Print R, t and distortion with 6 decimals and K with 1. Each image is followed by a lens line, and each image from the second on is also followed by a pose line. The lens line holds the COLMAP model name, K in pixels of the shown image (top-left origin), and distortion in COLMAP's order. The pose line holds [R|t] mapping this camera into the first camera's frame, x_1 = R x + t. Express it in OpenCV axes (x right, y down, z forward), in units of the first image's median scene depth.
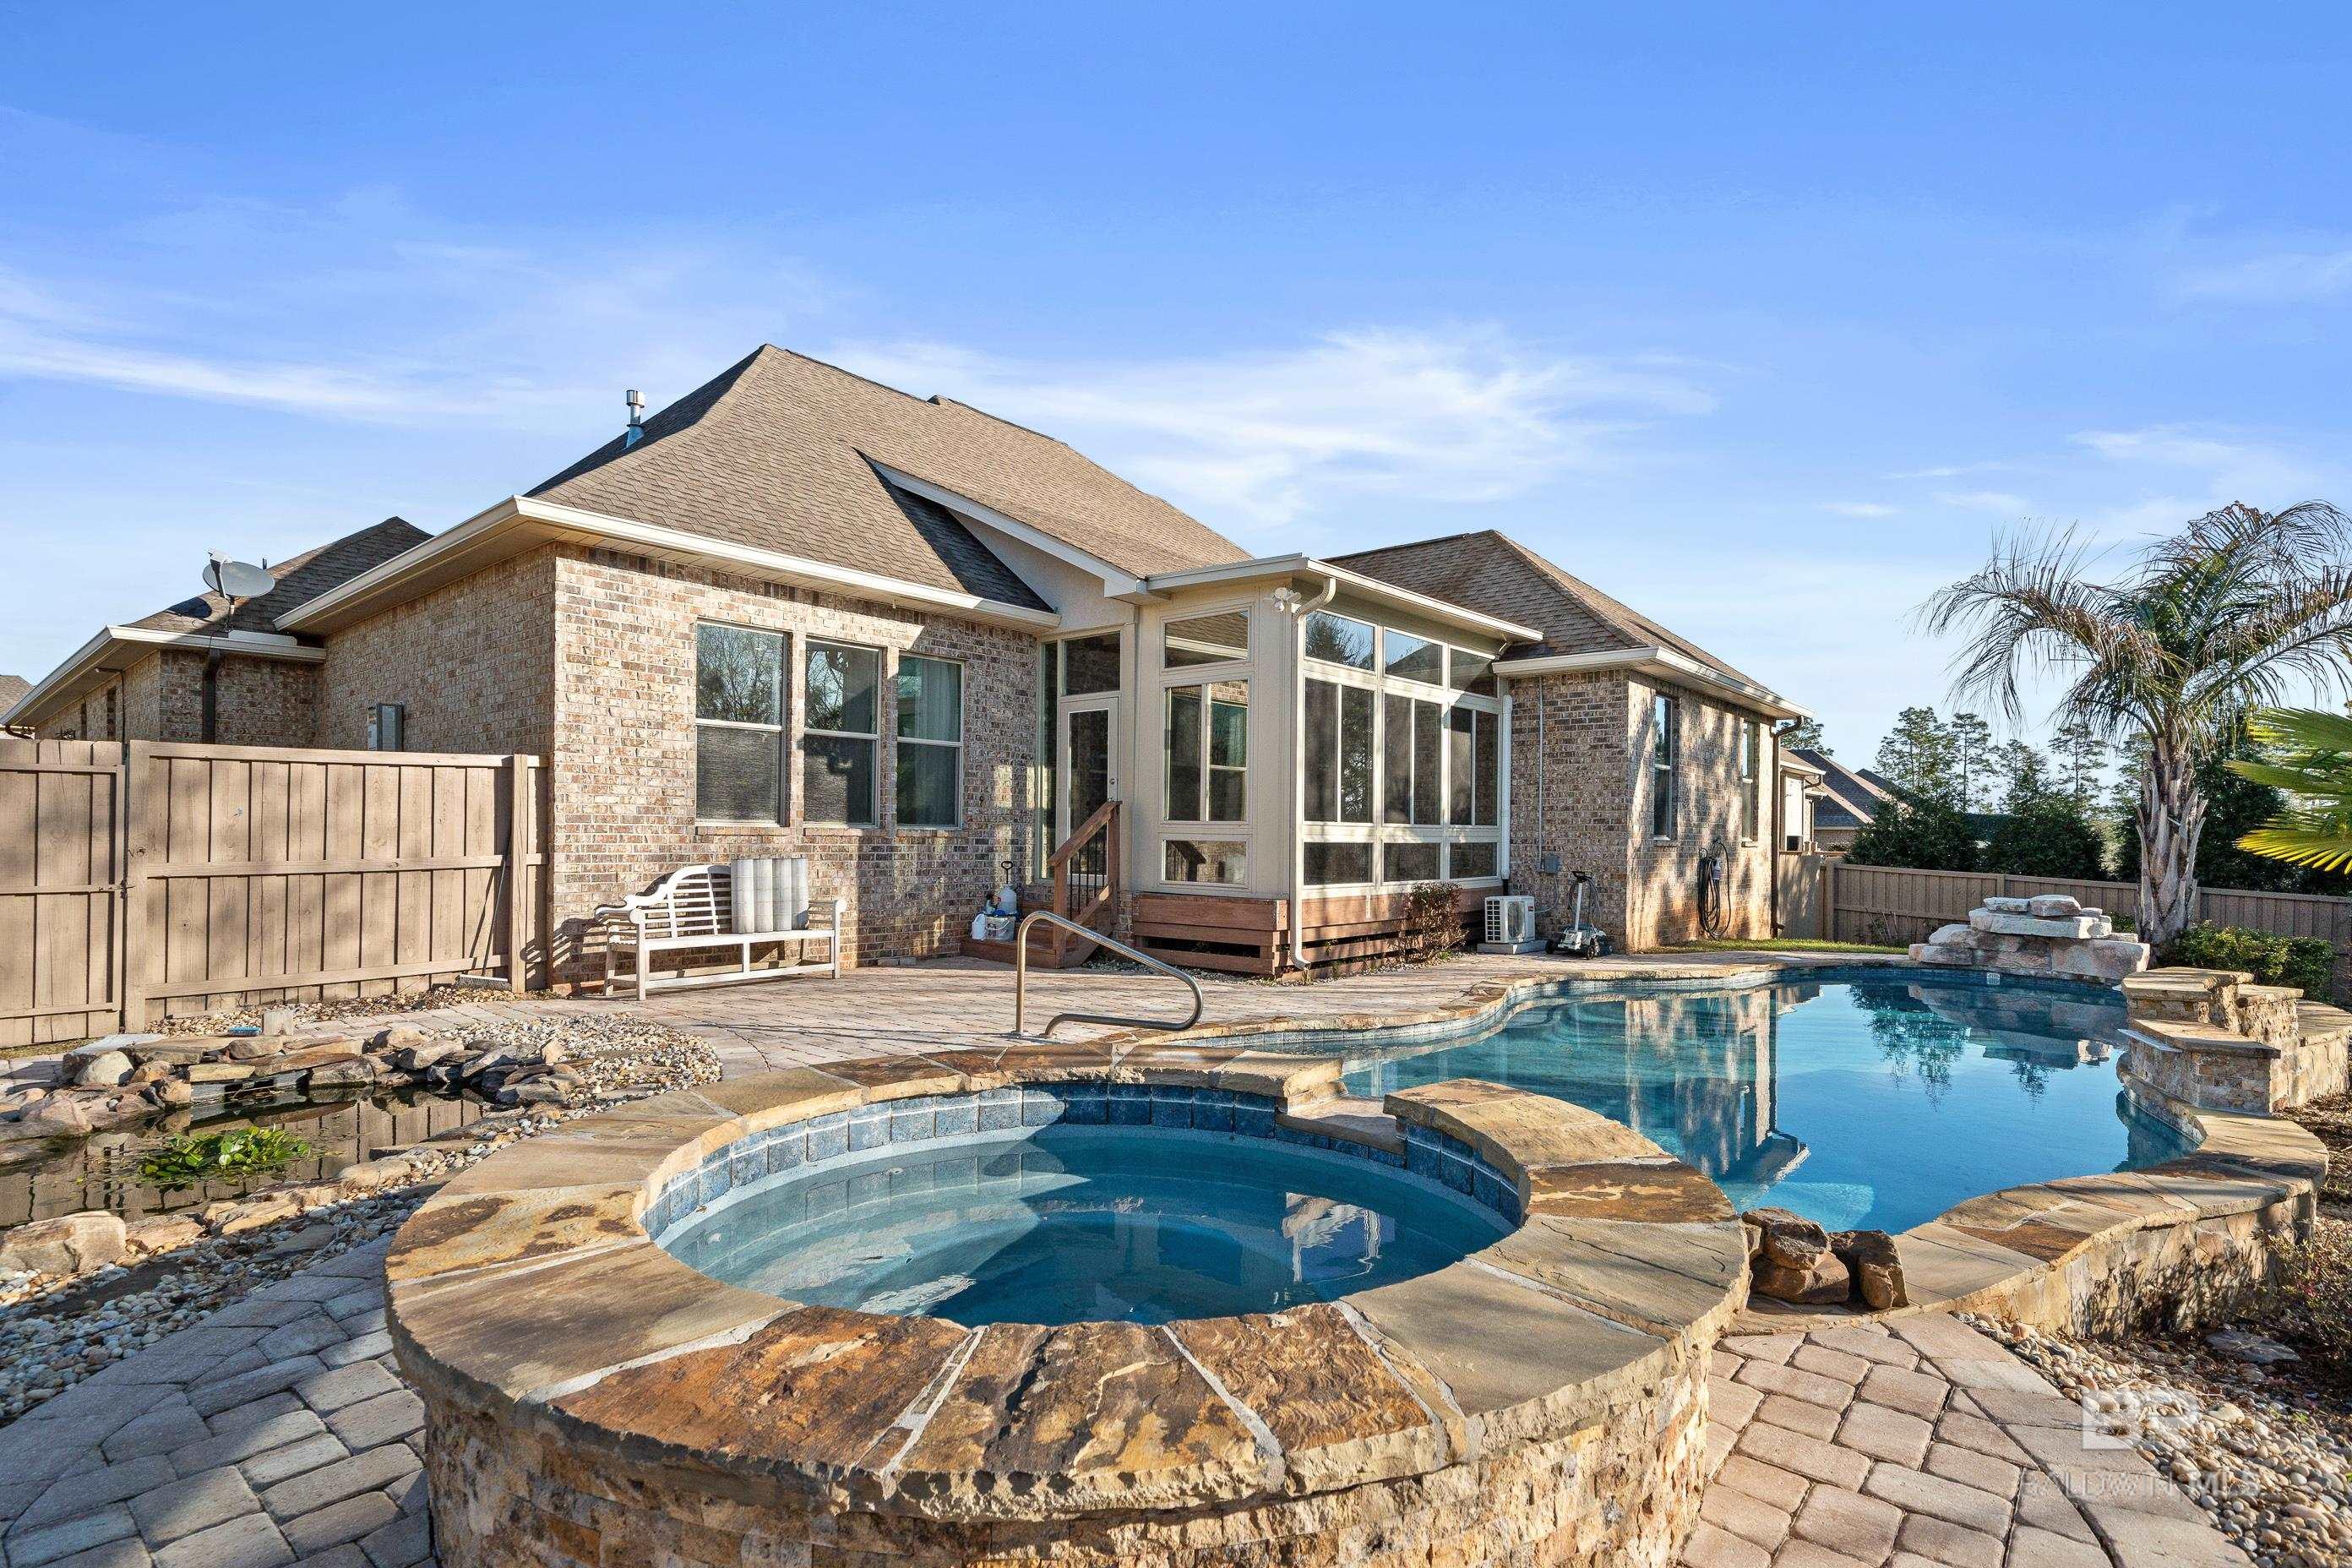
lens RADIAL K [[1092.7, 0, 1177.7], [0, 1092.7, 797.7], [0, 0, 1]] dist [0.000096, 0.000053]
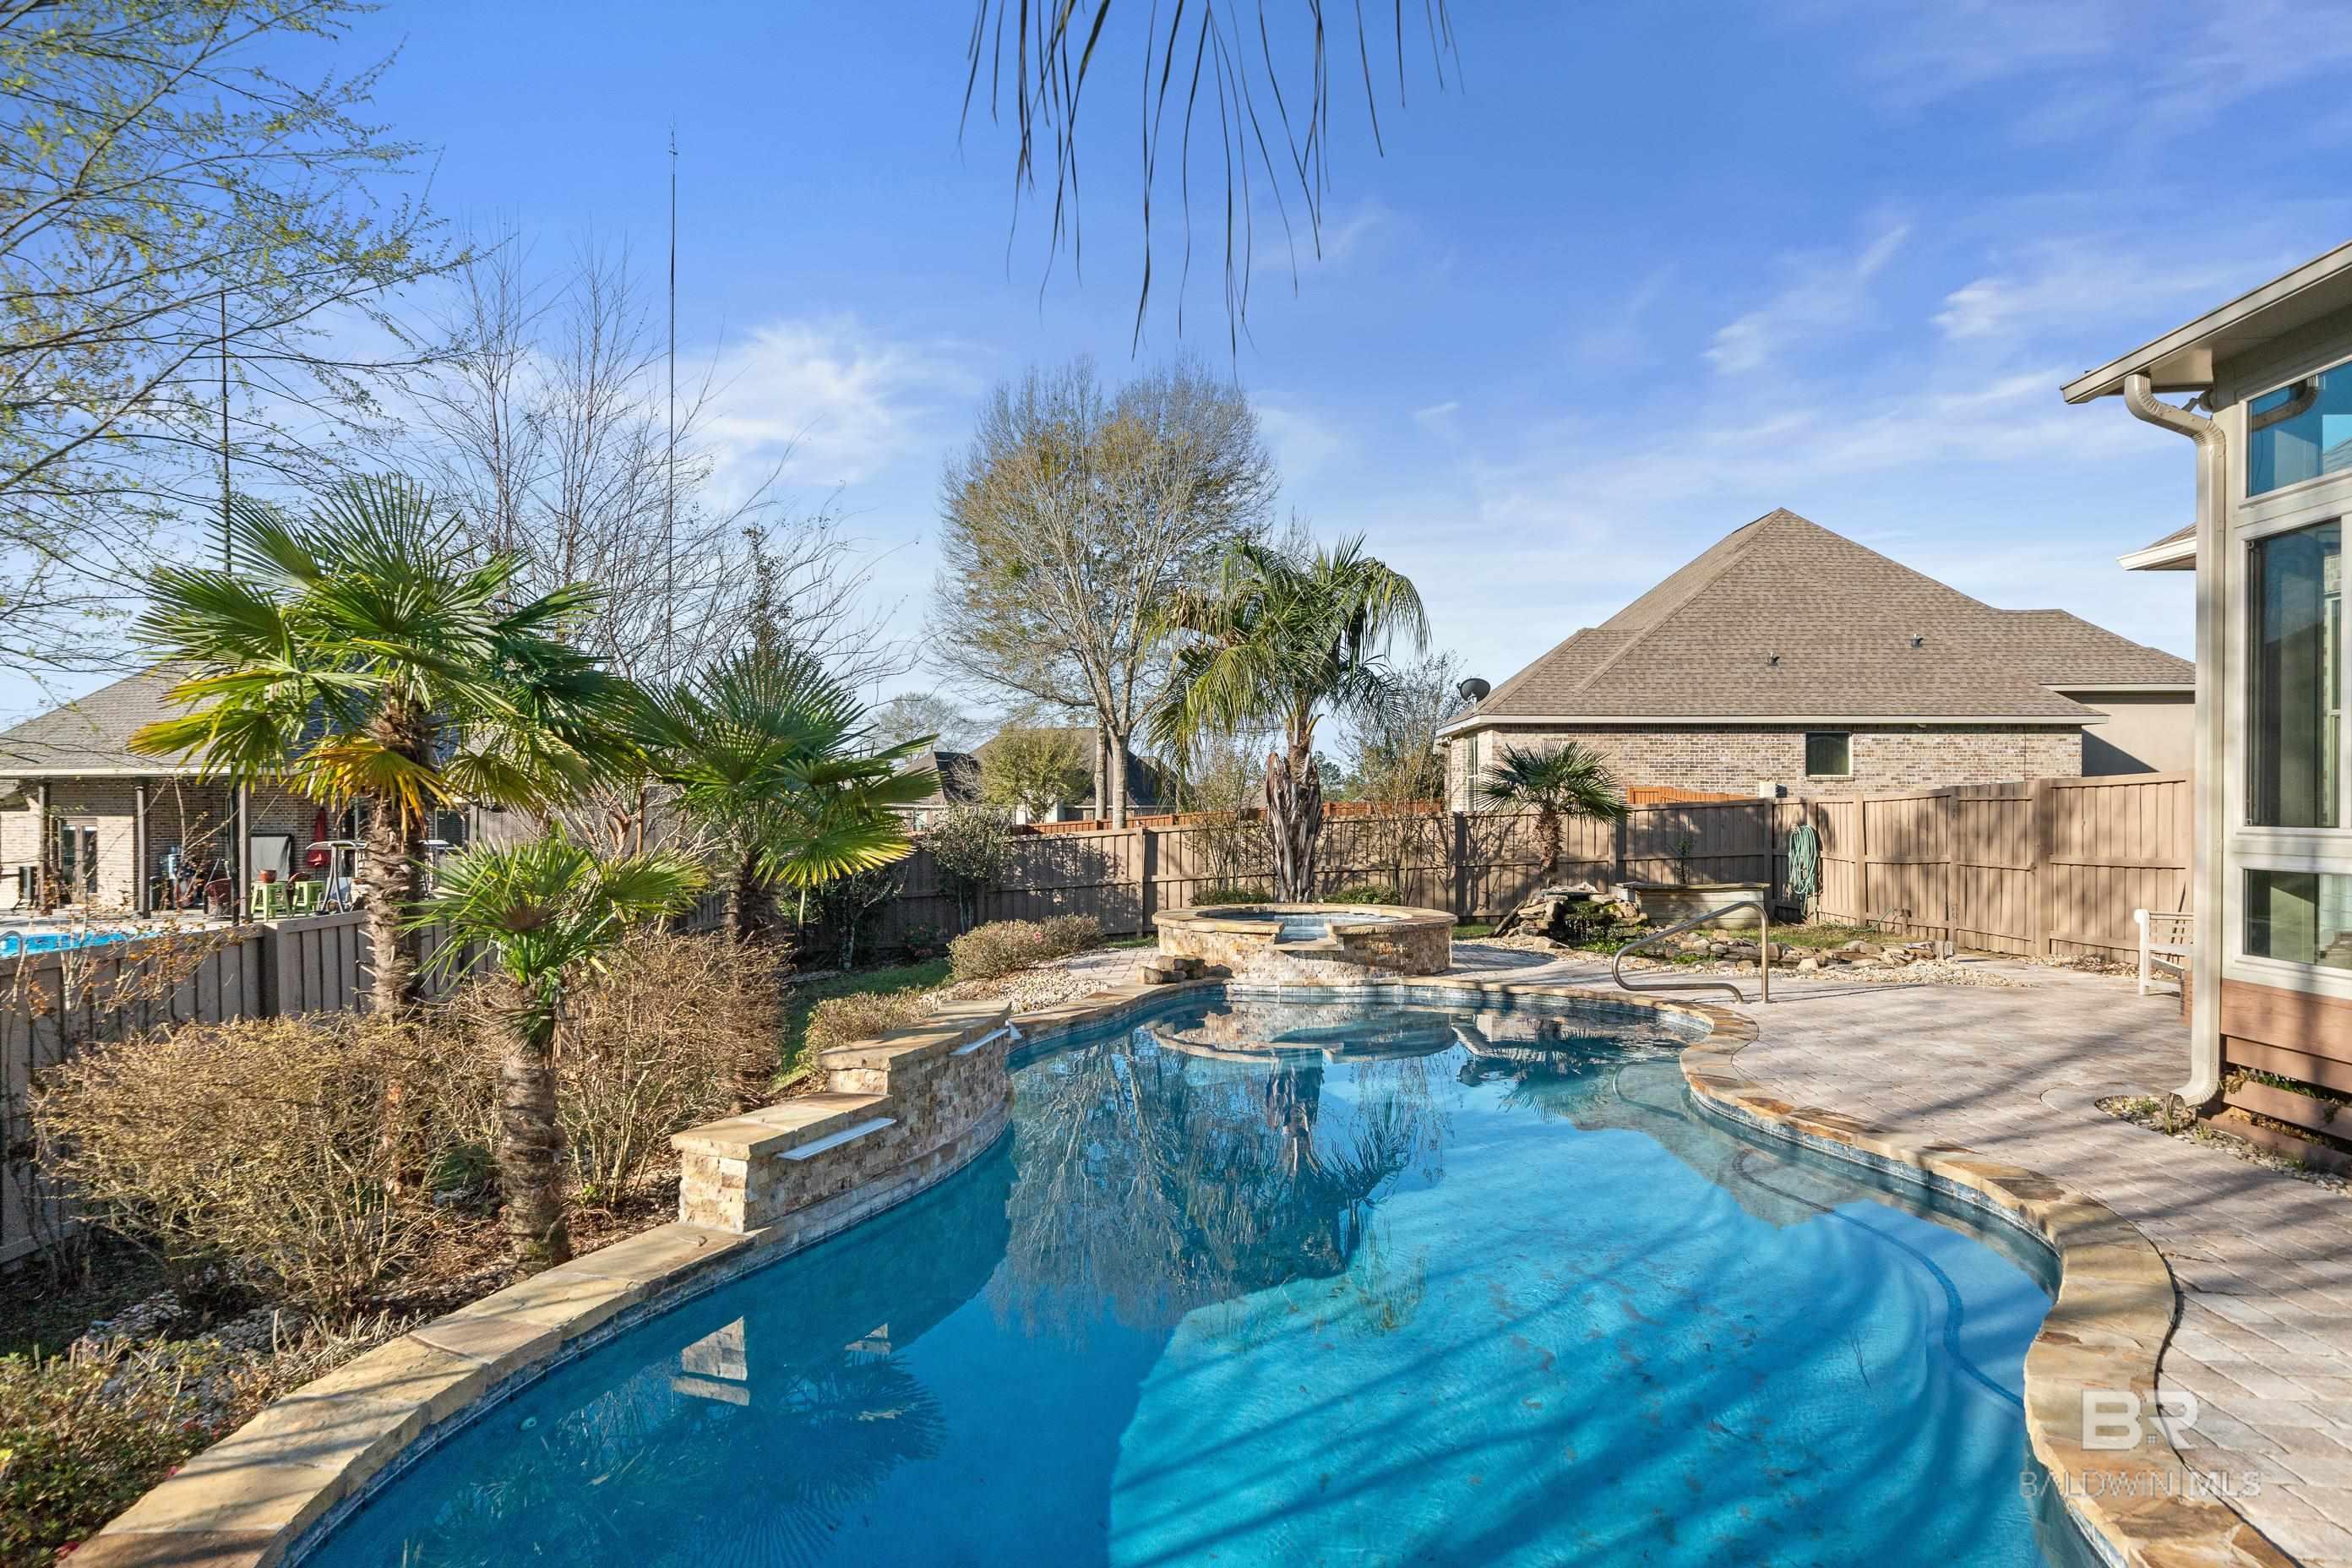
lens RADIAL K [[1383.7, 0, 1166.0], [0, 1383.7, 791.4], [0, 0, 1]] dist [0.002211, 0.000912]
pose [[-0.780084, -0.018818, -0.625392, 0.889718], [0.008202, 0.999154, -0.040295, 0.026667], [0.625621, -0.036563, -0.779270, 1.173084]]
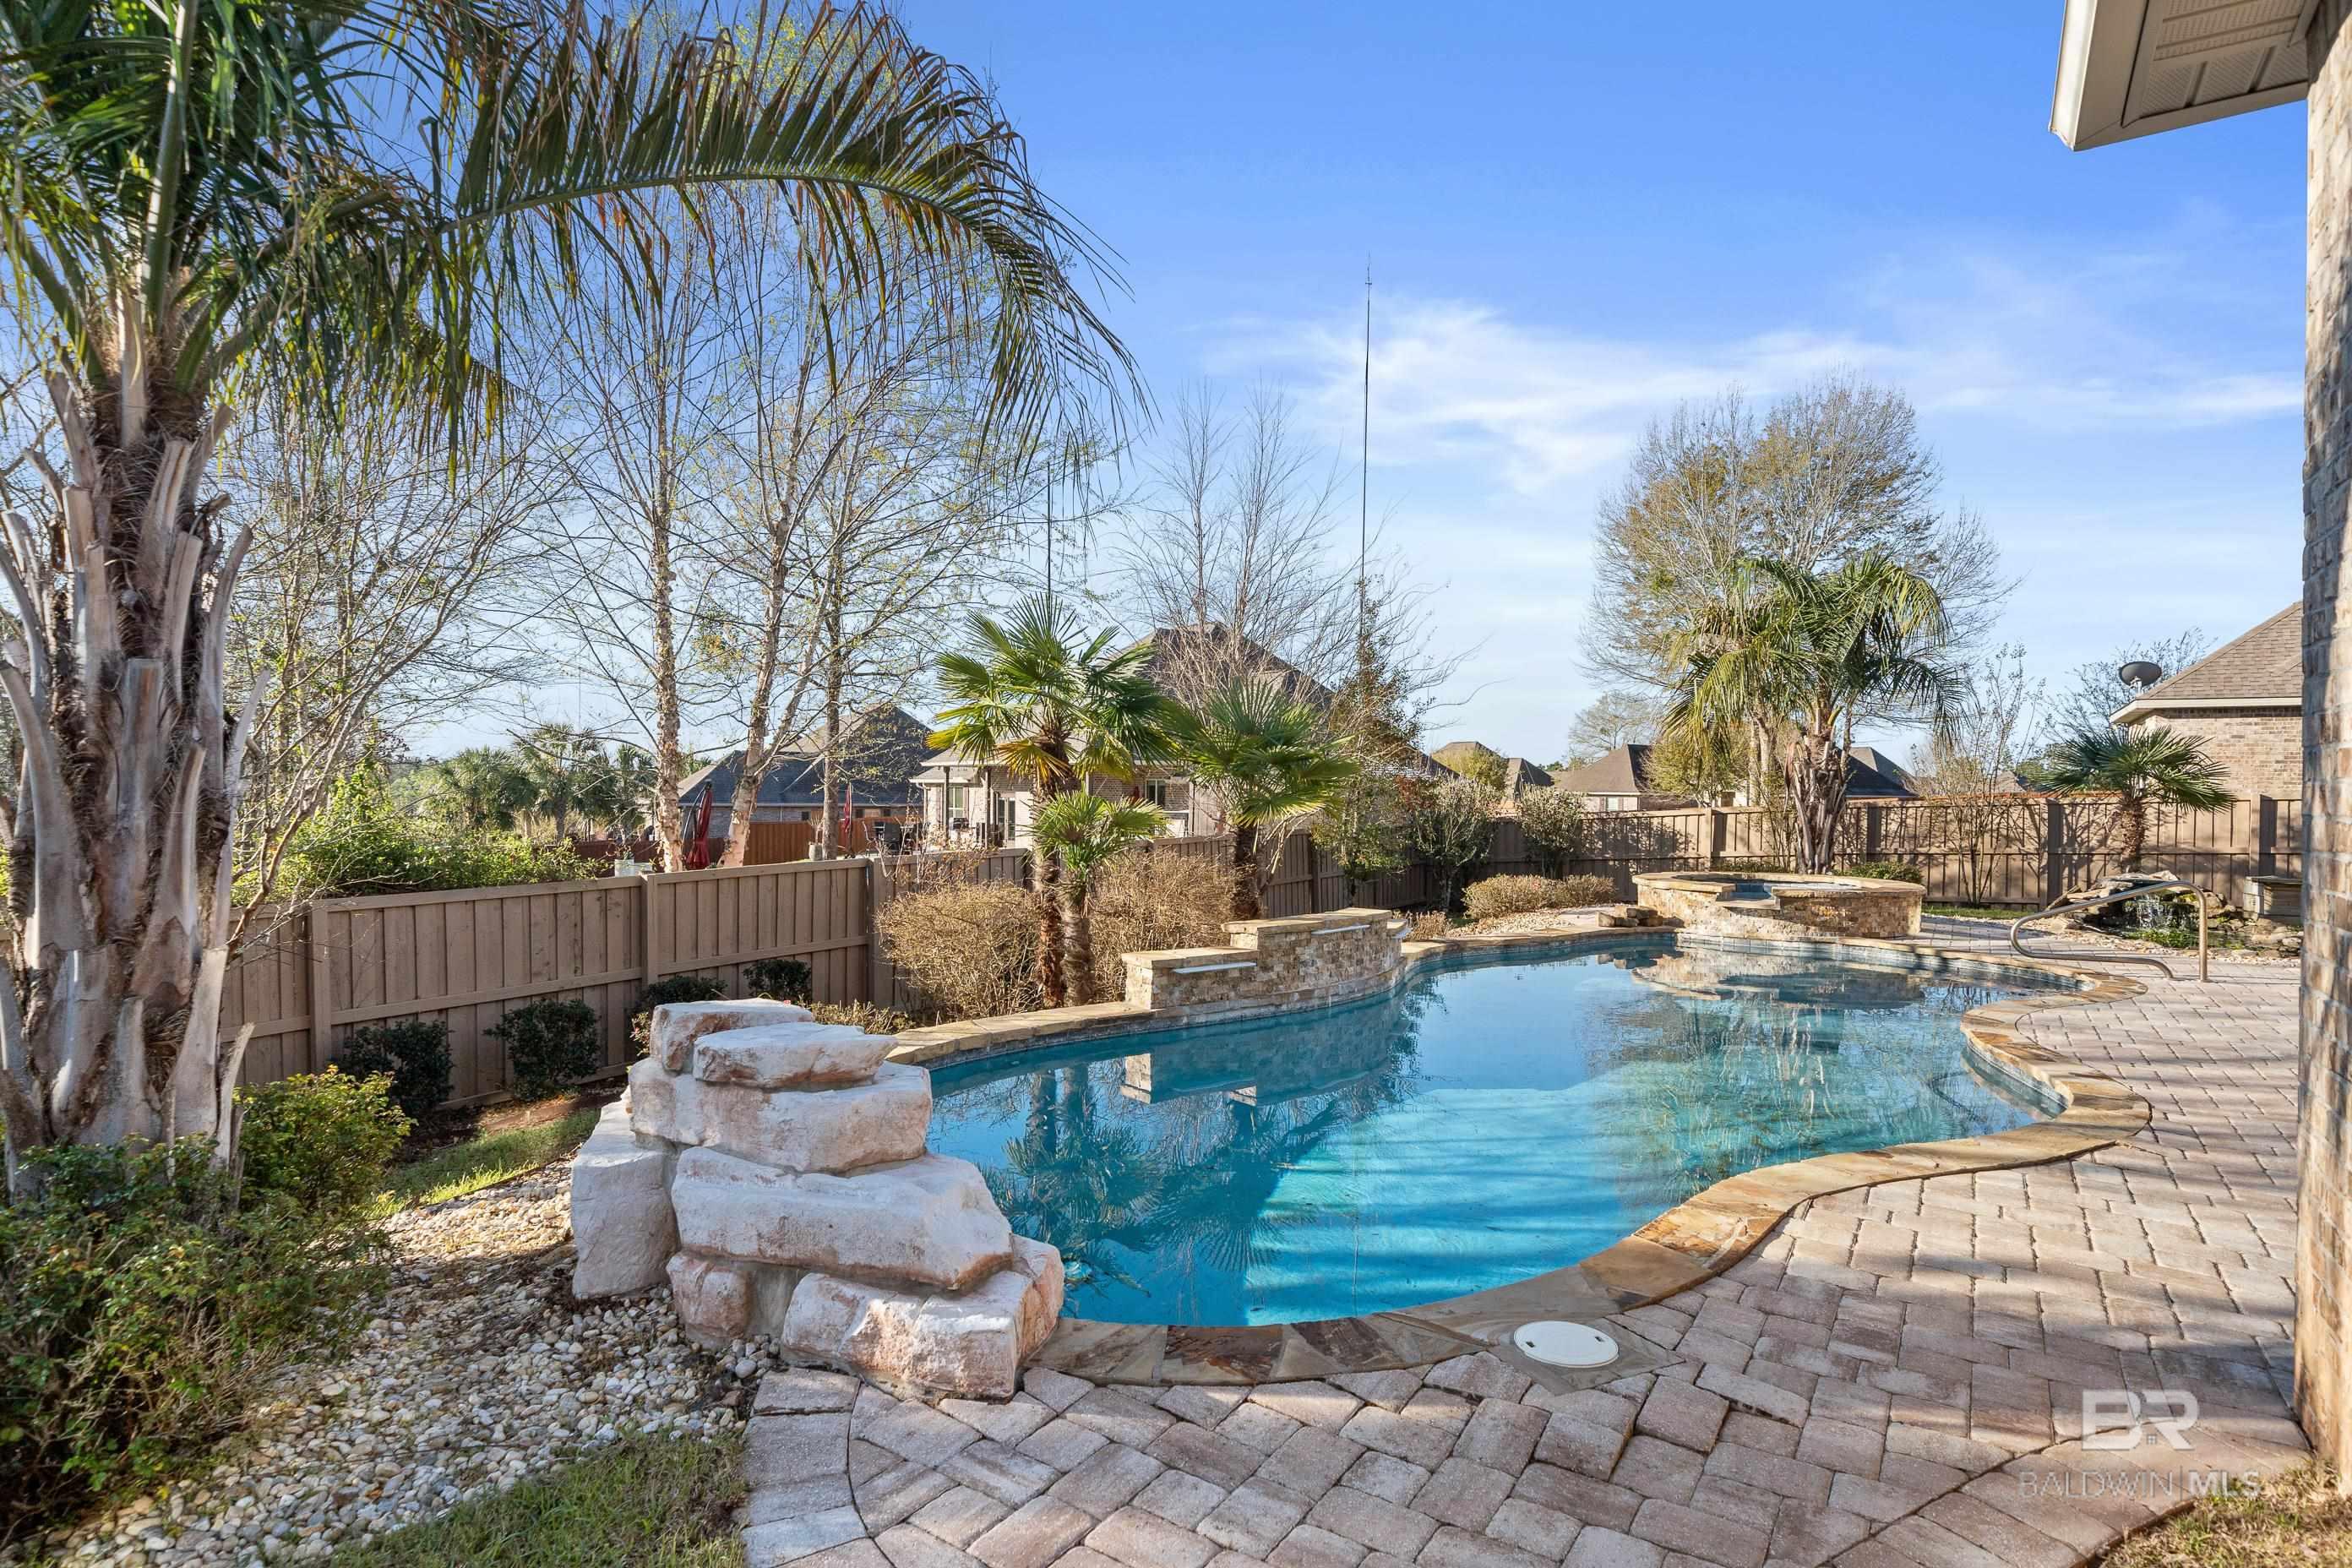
lens RADIAL K [[1193.0, 0, 1167.7], [0, 1193.0, 783.7], [0, 0, 1]] dist [0.001854, 0.000766]
pose [[-0.992278, -0.024836, -0.121524, 0.783866], [-0.020808, 0.999195, -0.034310, 0.043336], [0.122278, -0.031516, -0.991995, 1.450353]]
